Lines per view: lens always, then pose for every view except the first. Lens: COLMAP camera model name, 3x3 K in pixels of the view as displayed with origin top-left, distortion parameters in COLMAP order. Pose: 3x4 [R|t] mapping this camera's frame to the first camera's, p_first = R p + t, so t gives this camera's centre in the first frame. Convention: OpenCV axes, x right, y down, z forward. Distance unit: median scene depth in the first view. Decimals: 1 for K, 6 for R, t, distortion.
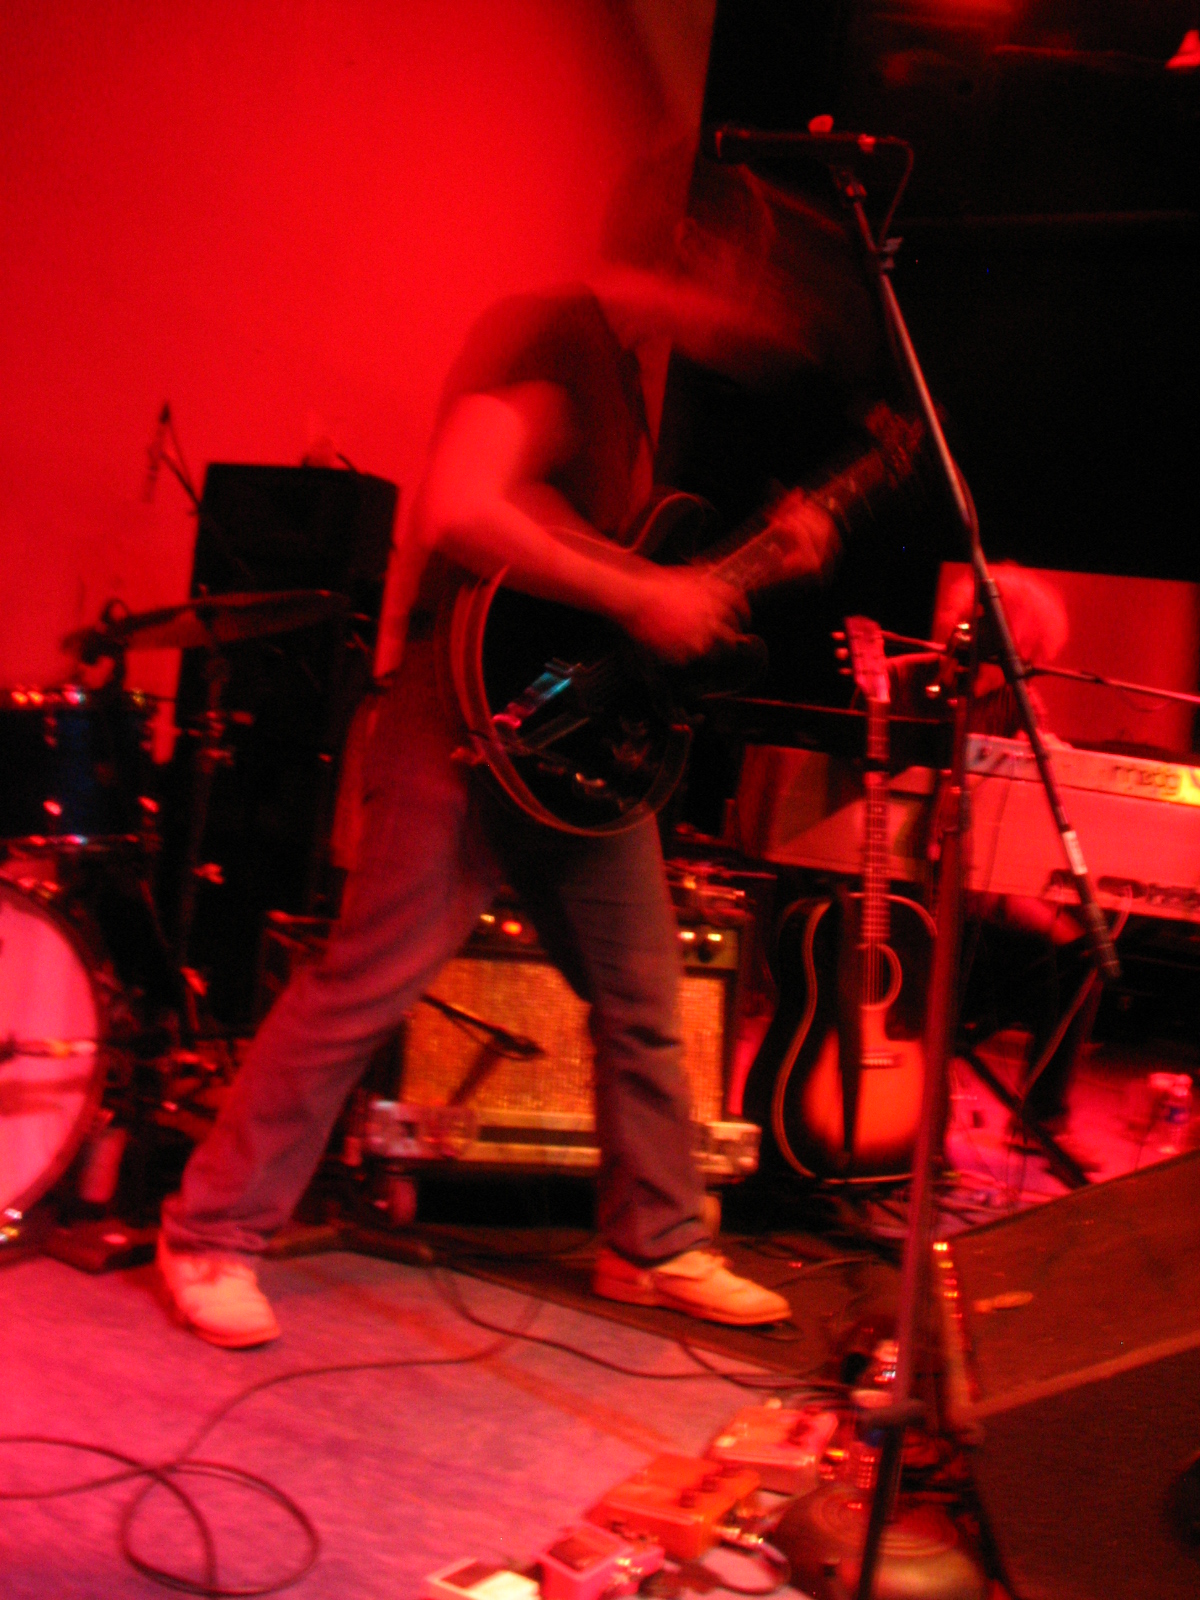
lens RADIAL K [[1763.9, 0, 600.0], [0, 1763.9, 800.0], [0, 0, 1]] dist [-0.119259, -0.007369]
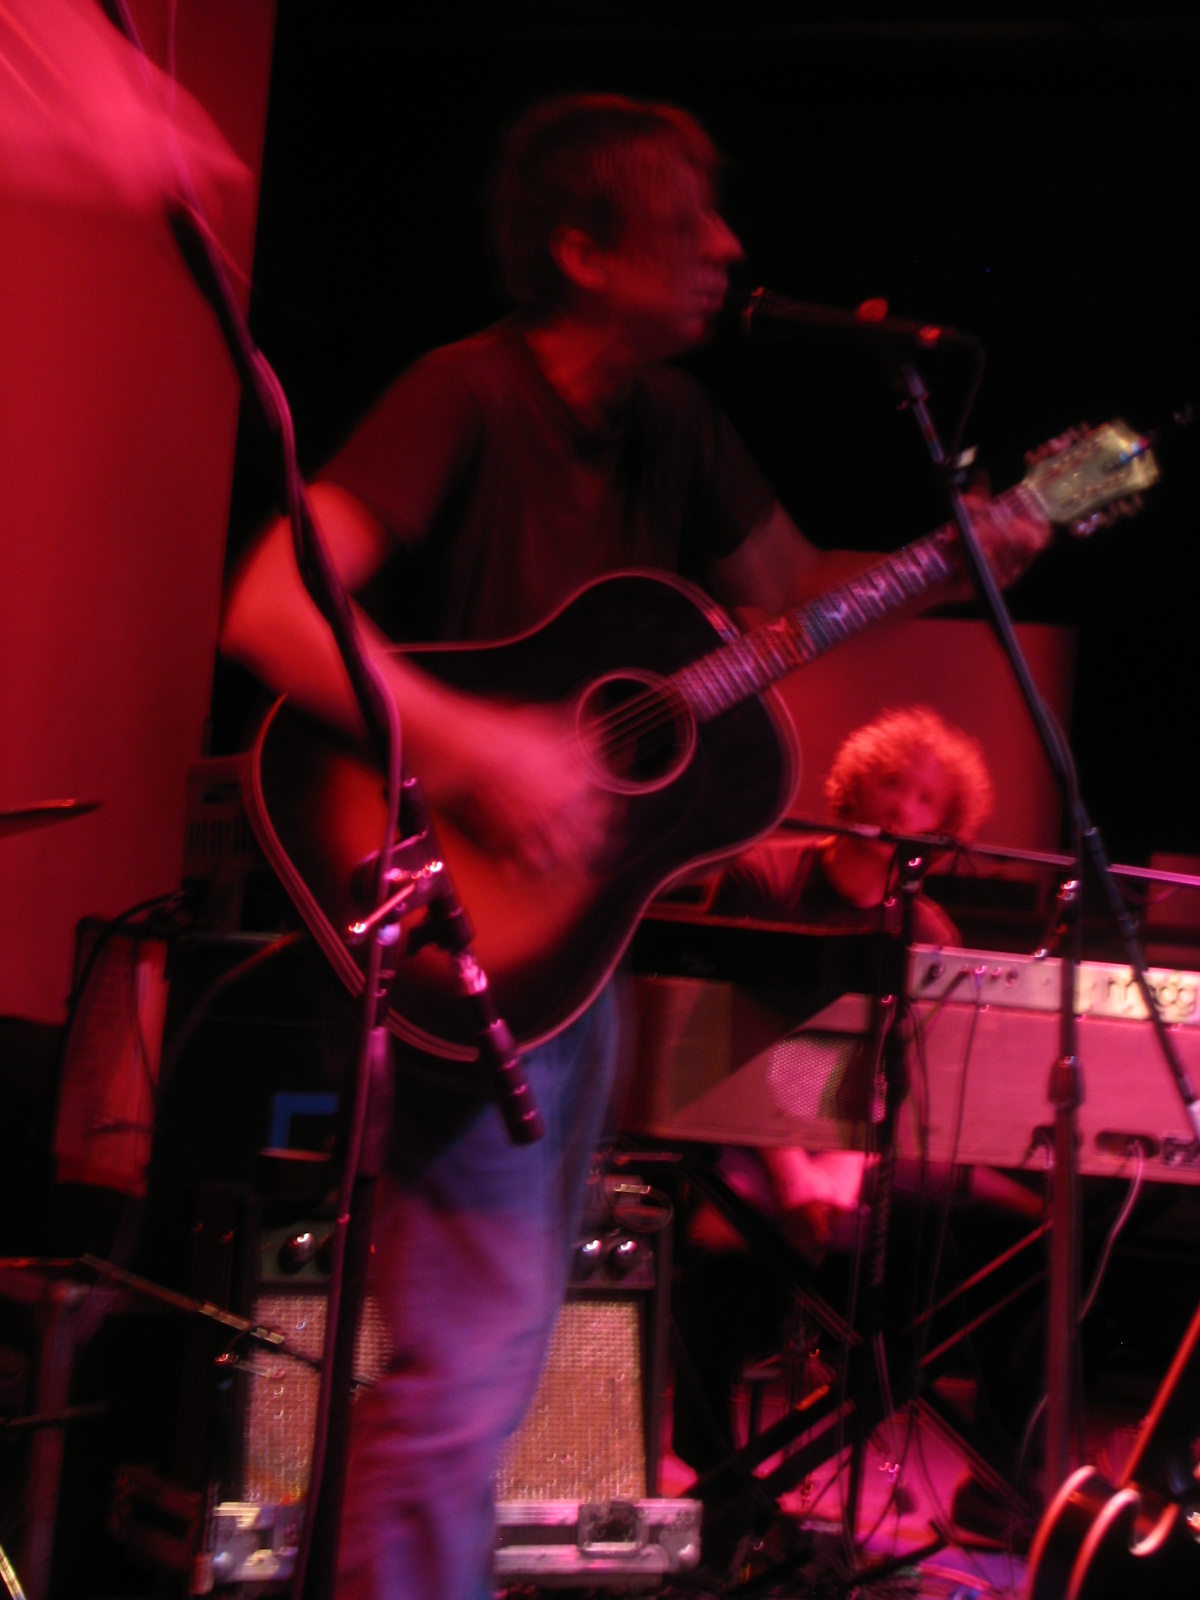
lens RADIAL K [[3344.4, 0, 600.0], [0, 3344.4, 800.0], [0, 0, 1]] dist [0.100915, 0.112435]
pose [[0.978063, -0.039492, 0.204532, -0.207719], [0.051006, 0.997378, -0.051330, -0.034568], [-0.201969, 0.060636, 0.977513, -0.355342]]
